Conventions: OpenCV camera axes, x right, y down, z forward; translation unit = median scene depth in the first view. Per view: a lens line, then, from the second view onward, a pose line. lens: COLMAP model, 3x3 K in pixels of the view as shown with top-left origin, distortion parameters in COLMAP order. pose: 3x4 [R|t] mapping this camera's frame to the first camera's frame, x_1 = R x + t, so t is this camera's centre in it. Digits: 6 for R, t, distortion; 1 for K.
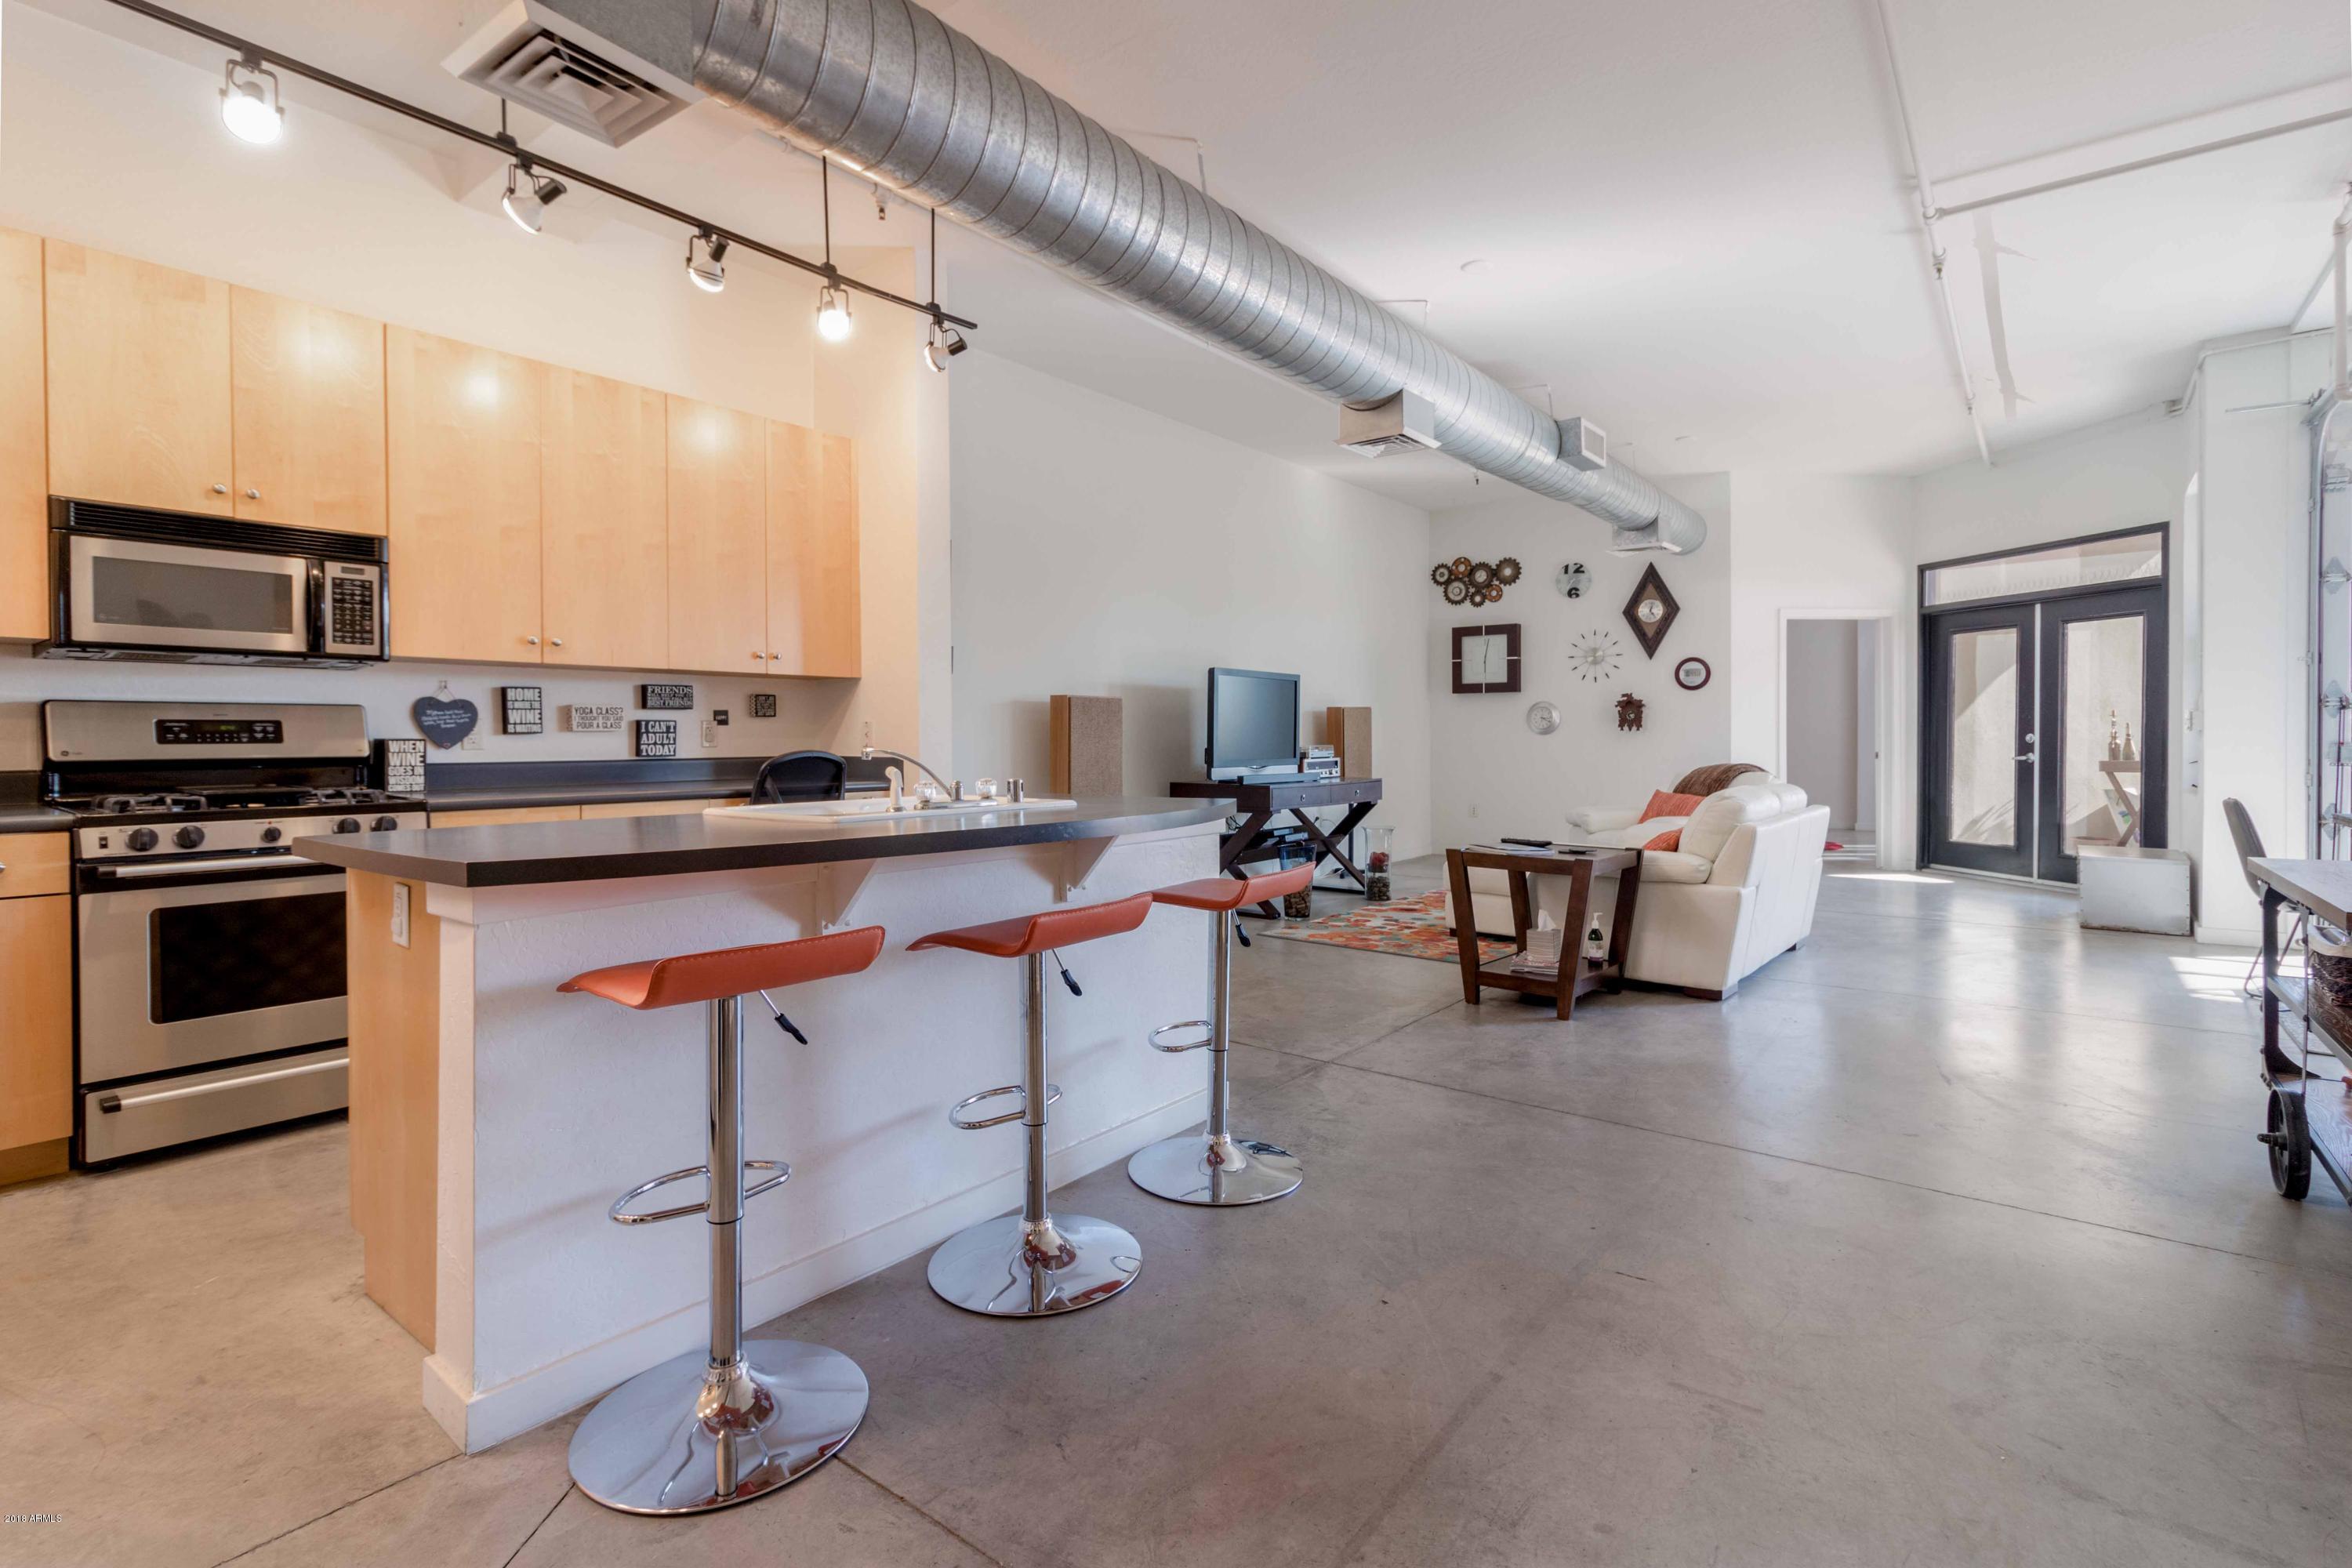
lens RADIAL K [[1107.0, 0, 1173.1], [0, 1107.0, 752.4], [0, 0, 1]] dist [-0.001948, -0.001035]
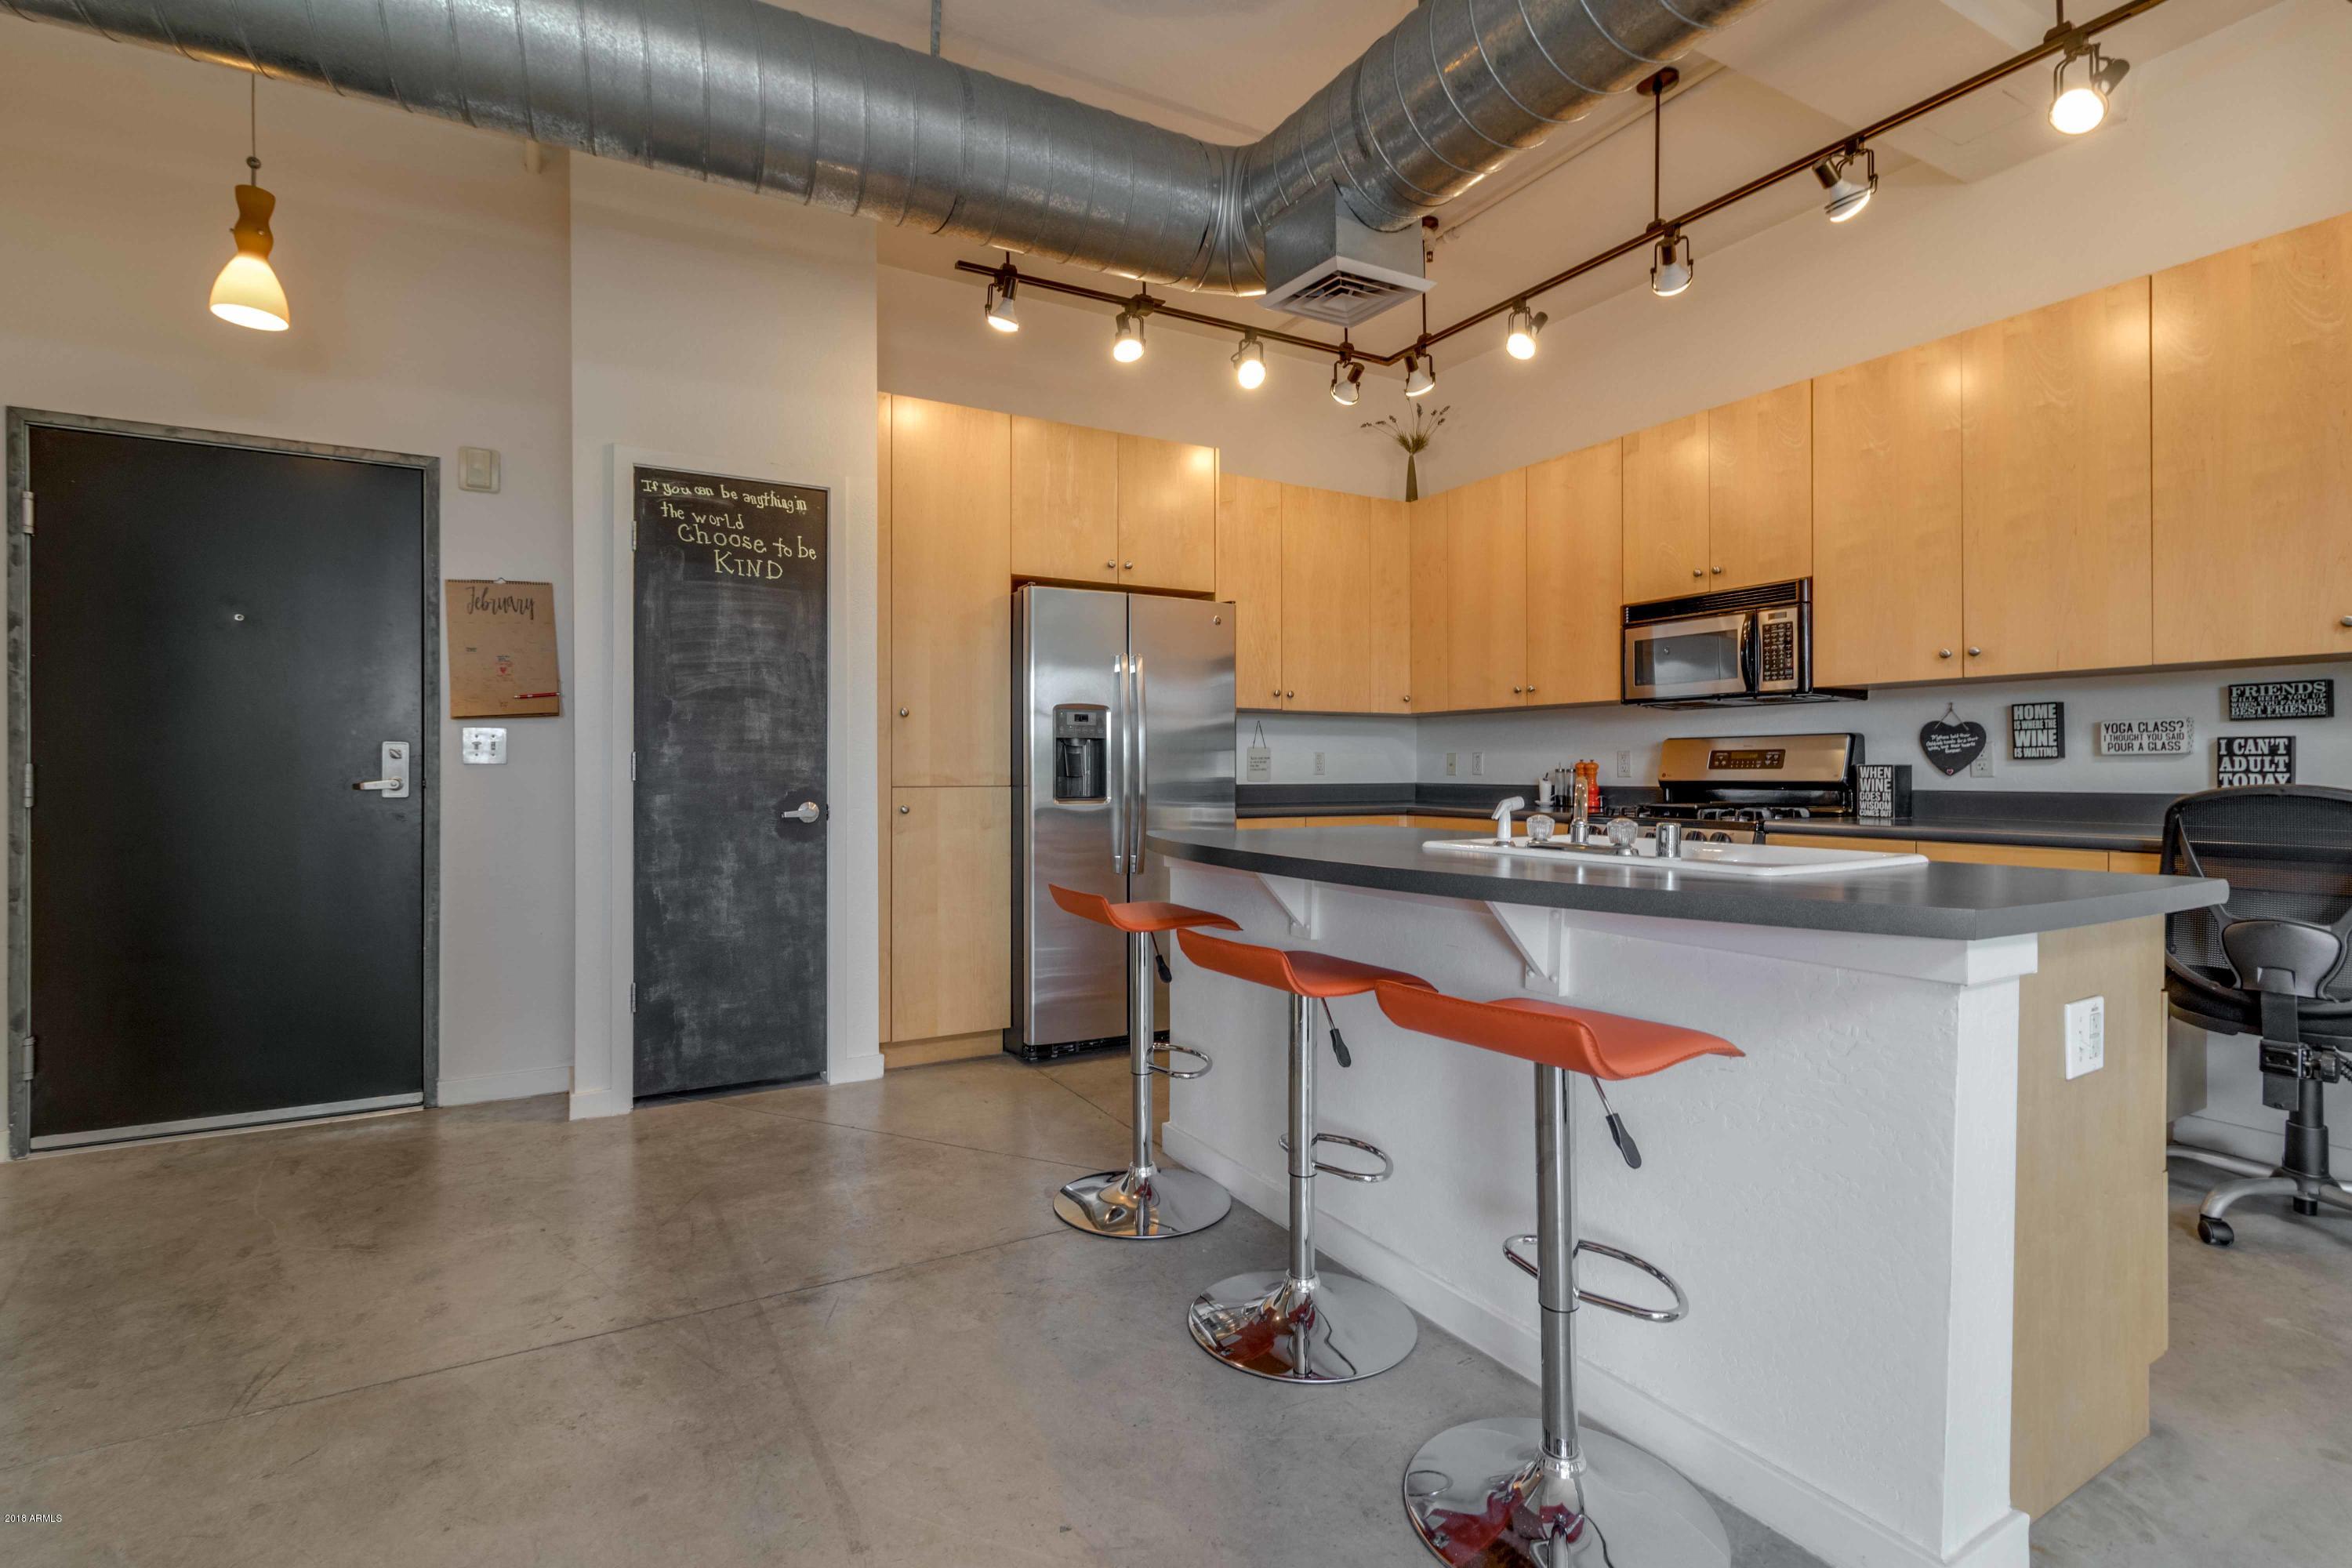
lens RADIAL K [[1107.0, 0, 1162.5], [0, 1107.0, 776.9], [0, 0, 1]] dist [-0.001948, -0.001035]
pose [[-0.387081, 0.010144, -0.921990, 0.851411], [-0.009074, 0.999849, 0.014810, -0.017663], [0.922001, 0.014099, -0.386930, 1.354812]]
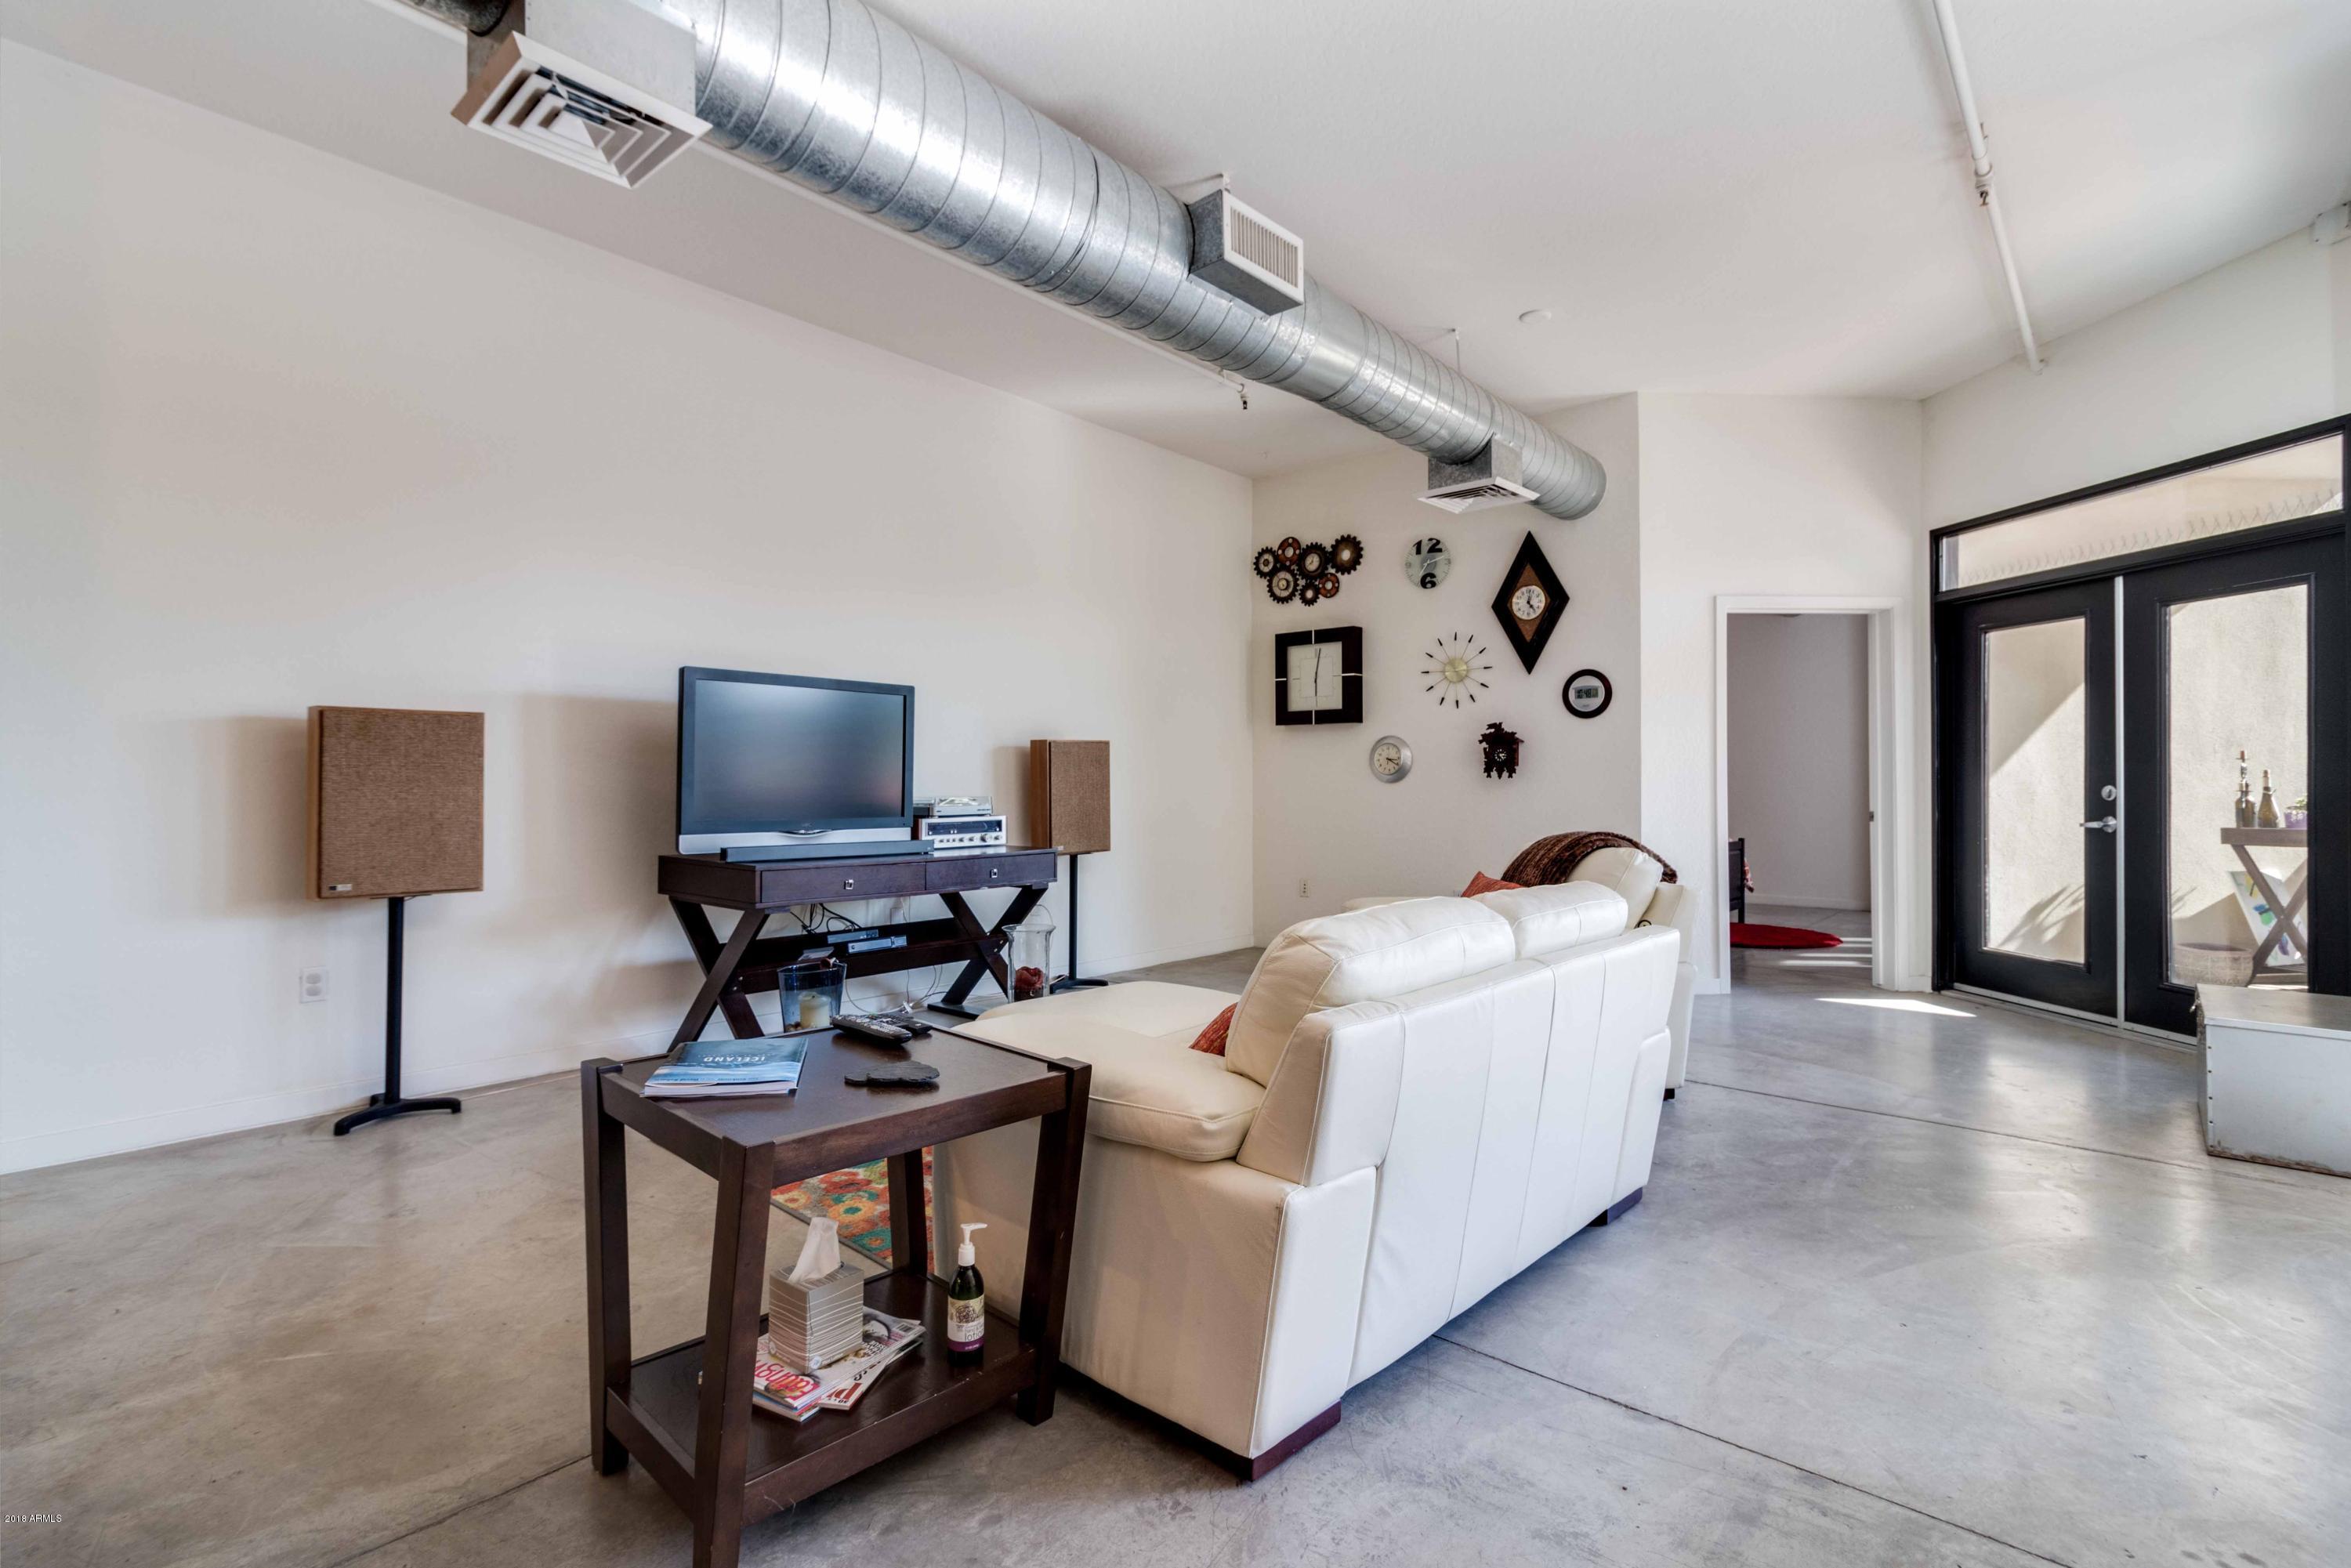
lens RADIAL K [[1112.9, 0, 1159.3], [0, 1112.9, 773.2], [0, 0, 1]] dist [-0.003880, 0.000145]
pose [[0.998602, 0.005315, -0.052585, 0.240055], [-0.006597, 0.999685, -0.024220, -0.004412], [0.052439, 0.024533, 0.998323, 0.304719]]
